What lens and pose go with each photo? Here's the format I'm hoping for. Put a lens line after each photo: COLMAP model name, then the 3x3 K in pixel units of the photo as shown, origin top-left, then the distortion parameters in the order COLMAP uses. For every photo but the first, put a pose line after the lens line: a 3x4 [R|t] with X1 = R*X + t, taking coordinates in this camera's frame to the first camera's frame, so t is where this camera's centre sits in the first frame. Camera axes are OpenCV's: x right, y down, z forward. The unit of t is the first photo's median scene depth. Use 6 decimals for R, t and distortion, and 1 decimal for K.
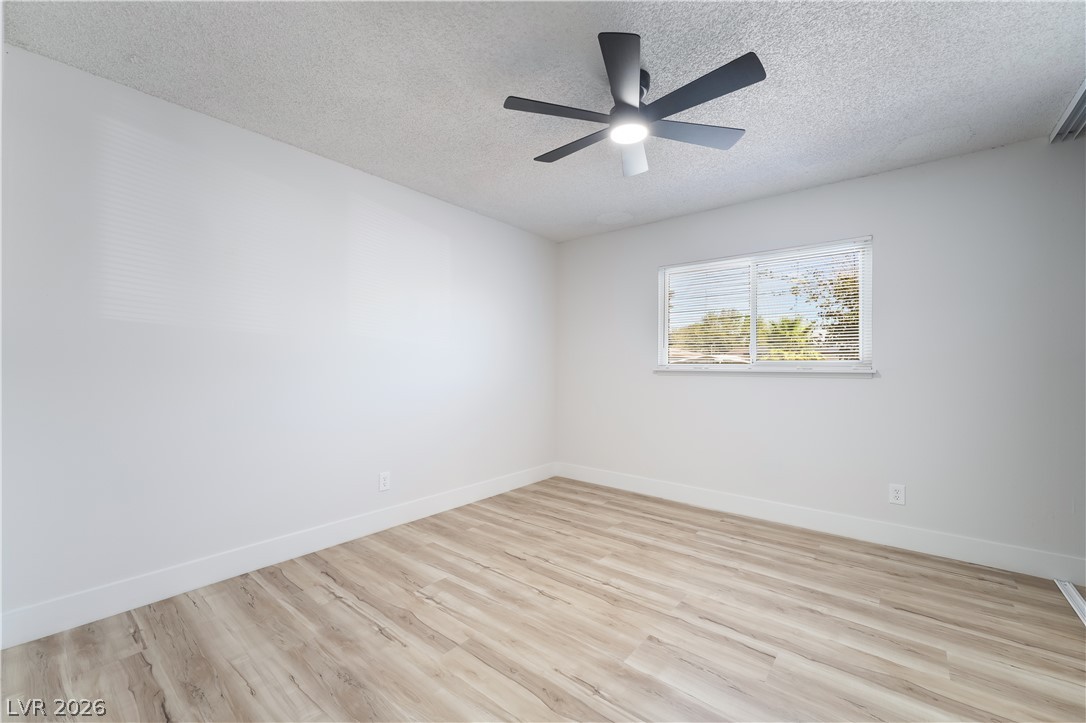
lens RADIAL K [[438.4, 0, 543.0], [0, 438.4, 361.5], [0, 0, 1]] dist [-0.000616, -0.000153]
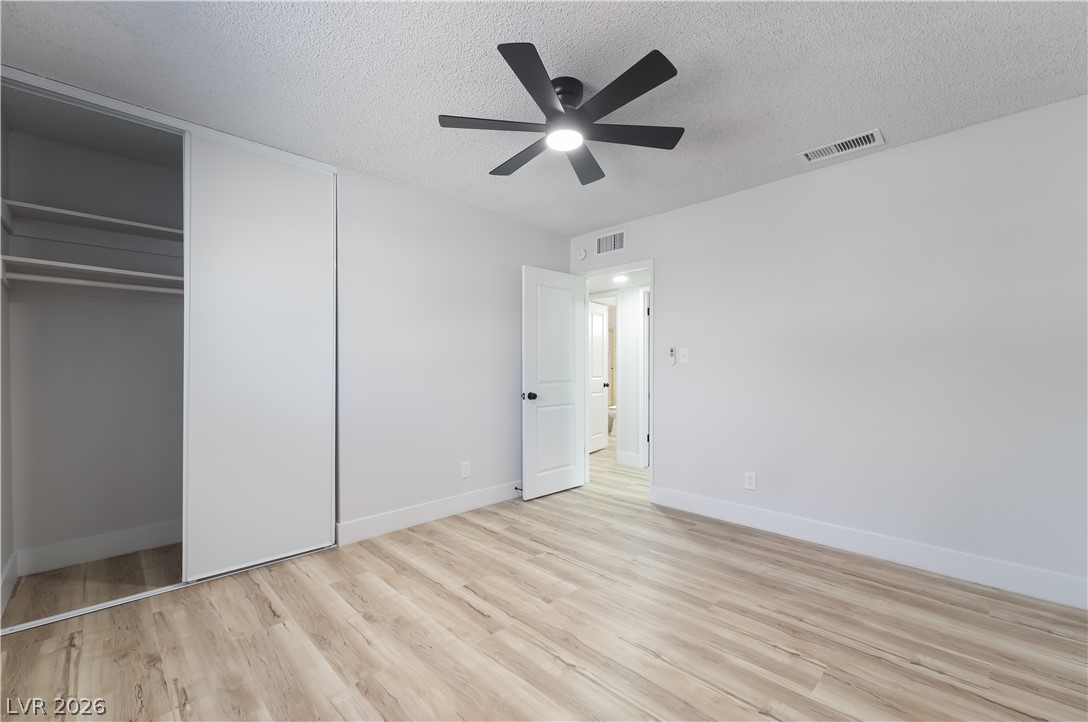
lens RADIAL K [[439.2, 0, 544.0], [0, 439.2, 361.0], [0, 0, 1]] dist [-0.000616, -0.000153]
pose [[-0.995102, -0.005648, 0.098694, 0.135956], [-0.008309, 0.999612, -0.026571, 0.021249], [-0.098506, -0.027261, -0.994763, 1.999555]]
